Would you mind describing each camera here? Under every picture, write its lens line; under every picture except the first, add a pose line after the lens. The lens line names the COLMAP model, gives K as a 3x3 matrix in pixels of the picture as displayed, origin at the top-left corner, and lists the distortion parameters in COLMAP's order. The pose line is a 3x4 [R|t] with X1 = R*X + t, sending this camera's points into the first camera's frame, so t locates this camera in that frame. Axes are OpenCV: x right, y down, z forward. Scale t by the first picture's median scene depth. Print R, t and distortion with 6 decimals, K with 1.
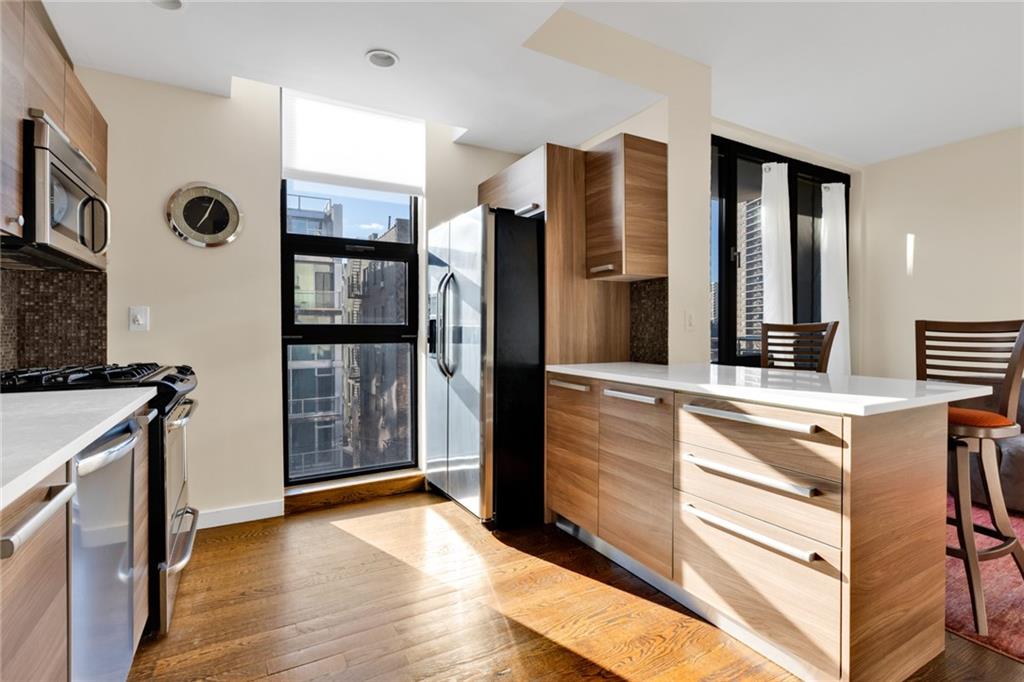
lens RADIAL K [[462.2, 0, 513.0], [0, 462.2, 333.7], [0, 0, 1]] dist [-0.002263, 0.000539]
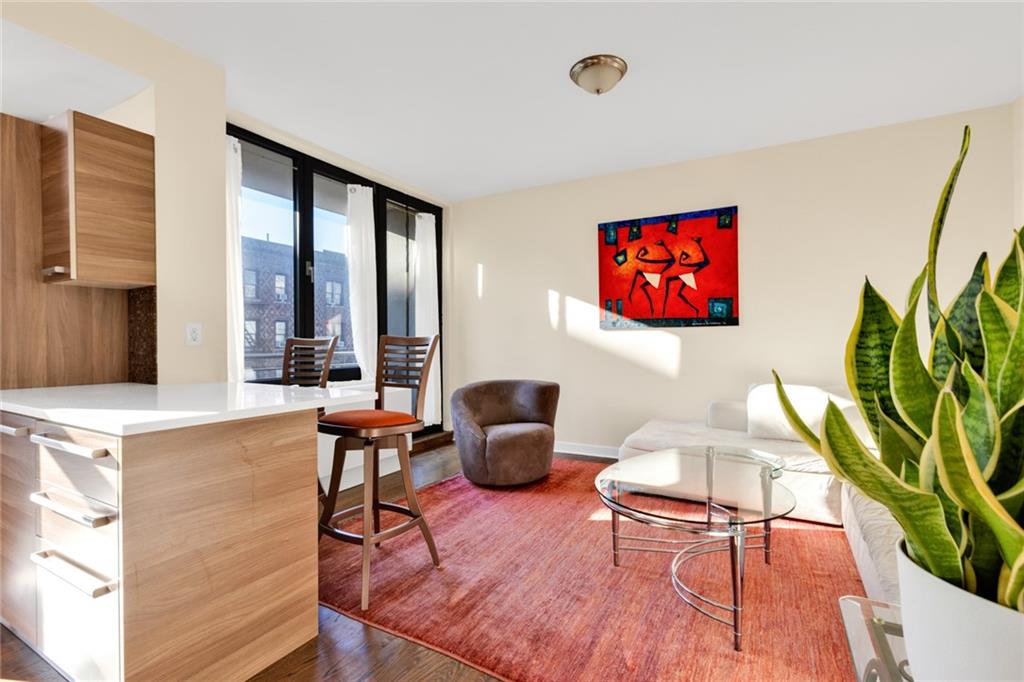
lens RADIAL K [[462.2, 0, 510.4], [0, 462.2, 348.7], [0, 0, 1]] dist [-0.002263, 0.000539]
pose [[0.866339, -0.010797, 0.499340, 0.489889], [0.009302, 0.999942, 0.005482, -0.000222], [-0.499370, -0.000105, 0.866389, -0.113834]]
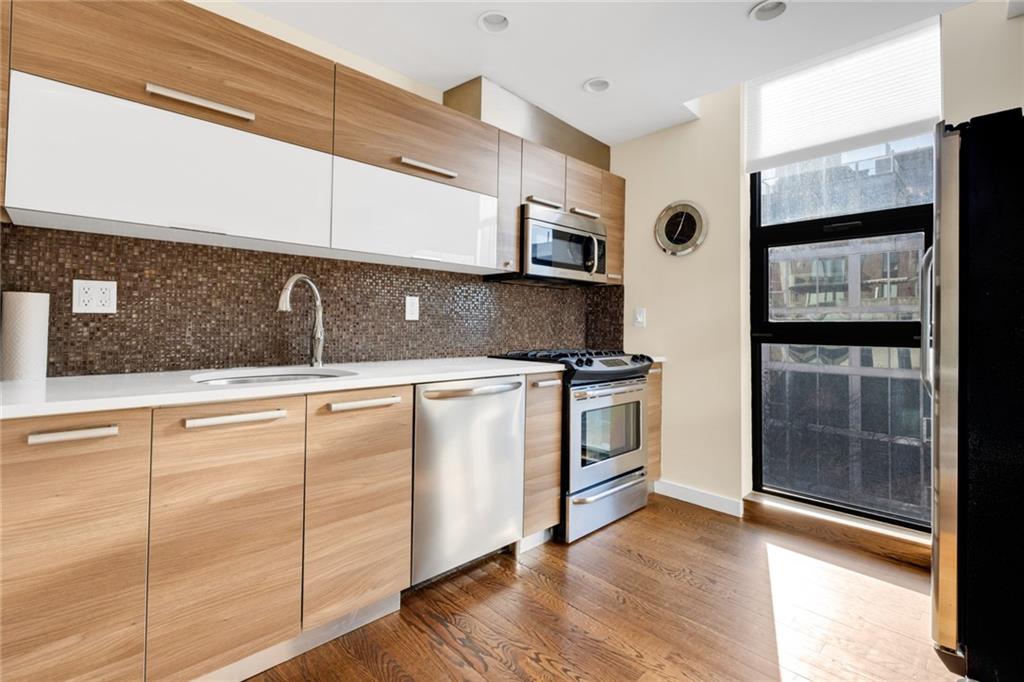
lens RADIAL K [[462.2, 0, 495.6], [0, 462.2, 317.1], [0, 0, 1]] dist [-0.002263, 0.000539]
pose [[0.217579, -0.012820, -0.975959, 0.389322], [-0.022056, 0.999594, -0.018048, -0.000867], [0.975794, 0.025453, 0.217208, 0.287331]]
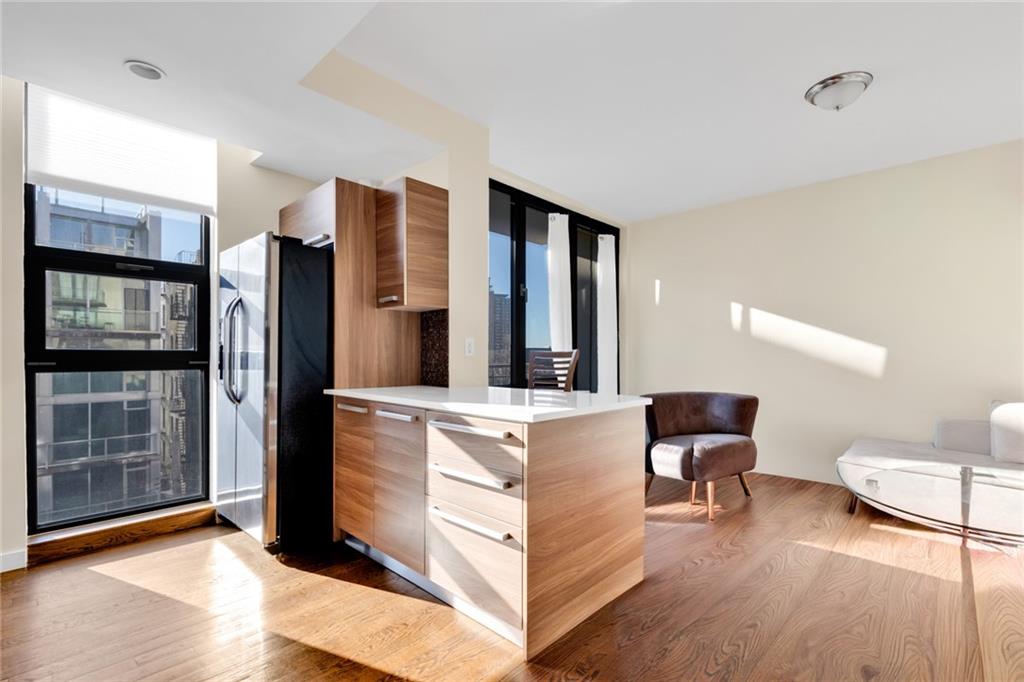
lens RADIAL K [[462.2, 0, 510.1], [0, 462.2, 357.2], [0, 0, 1]] dist [-0.002263, 0.000539]
pose [[0.960663, 0.000200, 0.277718, 0.167081], [0.001481, 0.999982, -0.005842, 0.000821], [-0.277714, 0.006023, 0.960645, -0.117126]]
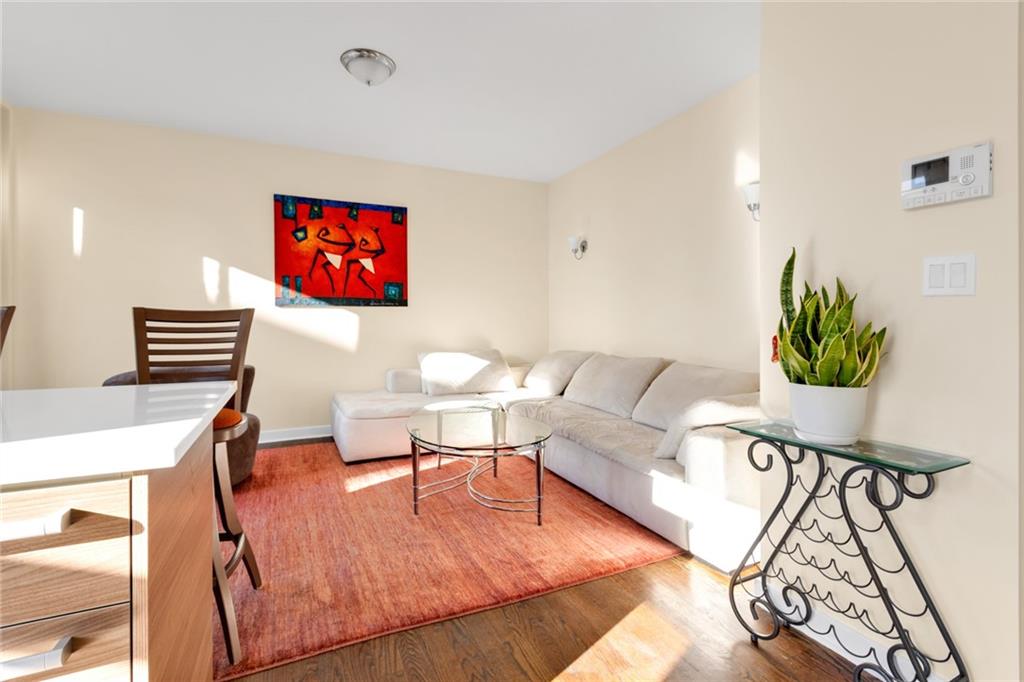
lens RADIAL K [[462.2, 0, 503.4], [0, 462.2, 321.0], [0, 0, 1]] dist [-0.002263, 0.000539]
pose [[0.103374, -0.001844, 0.994641, 0.112152], [0.011490, 0.999934, 0.000660, -0.000283], [-0.994576, 0.011360, 0.103388, 0.259196]]
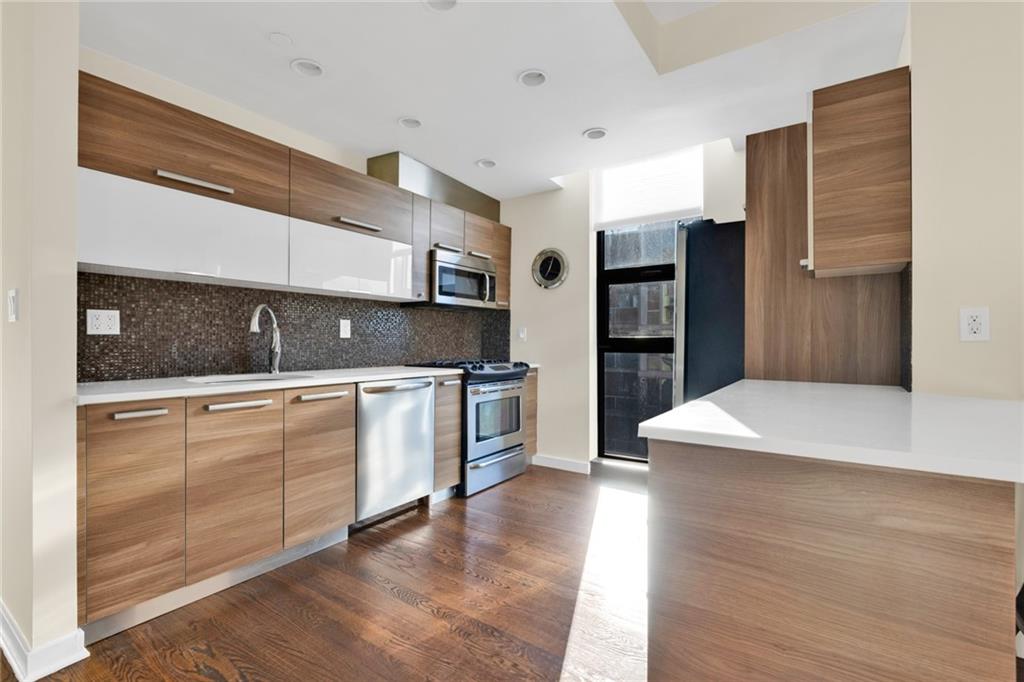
lens RADIAL K [[462.2, 0, 503.6], [0, 462.2, 342.3], [0, 0, 1]] dist [-0.002263, 0.000539]
pose [[0.418891, 0.001312, -0.908035, 0.715389], [-0.011214, 0.999930, -0.003728, 0.003209], [0.907967, 0.011744, 0.418877, 0.193284]]
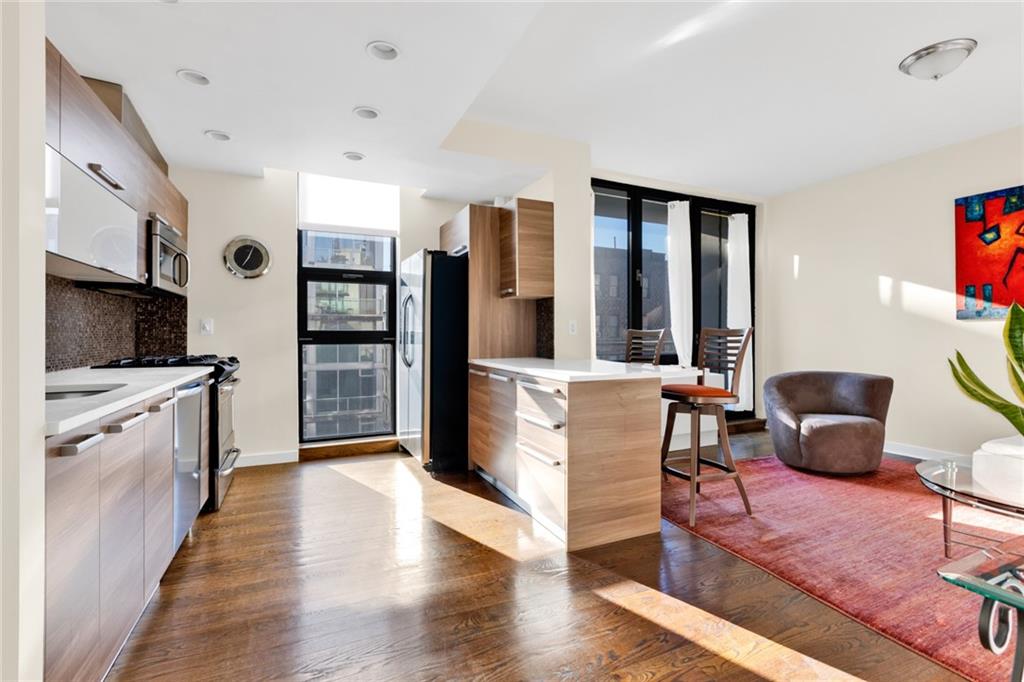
lens RADIAL K [[462.2, 0, 511.9], [0, 462.2, 335.4], [0, 0, 1]] dist [-0.002263, 0.000539]
pose [[0.994826, 0.001529, -0.101582, 0.357006], [-0.002153, 0.999979, -0.006037, 0.003294], [0.101571, 0.006225, 0.994809, -0.422874]]
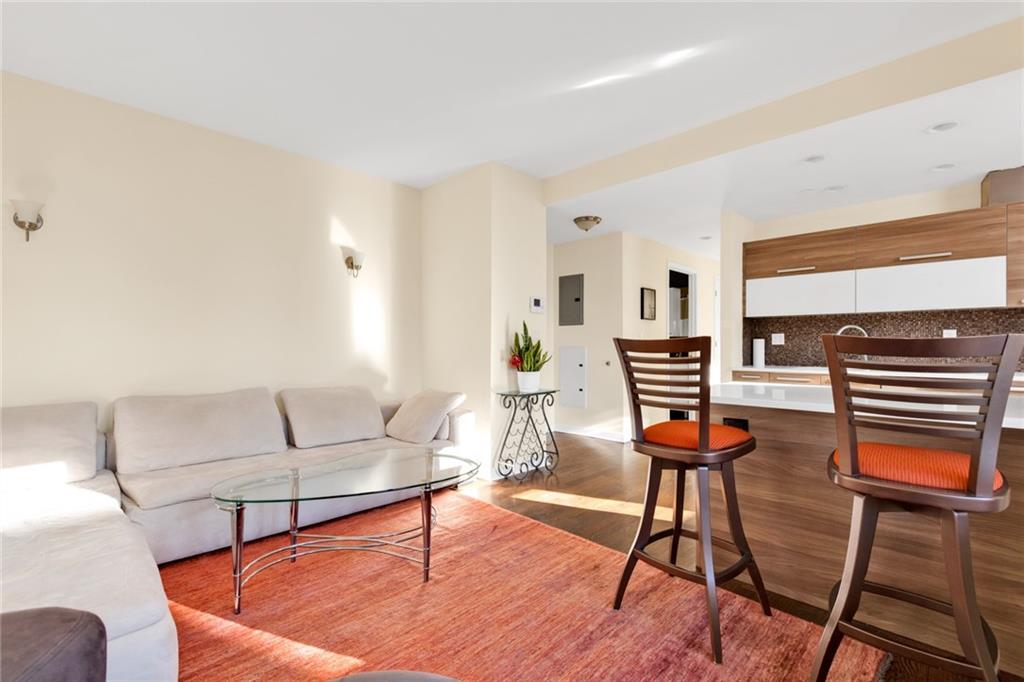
lens RADIAL K [[462.2, 0, 514.8], [0, 462.2, 345.5], [0, 0, 1]] dist [-0.002263, 0.000539]
pose [[-0.965621, 0.002072, -0.259945, 1.175119], [0.000297, 0.999976, 0.006866, -0.015751], [0.259953, 0.006552, -0.965599, 1.429930]]
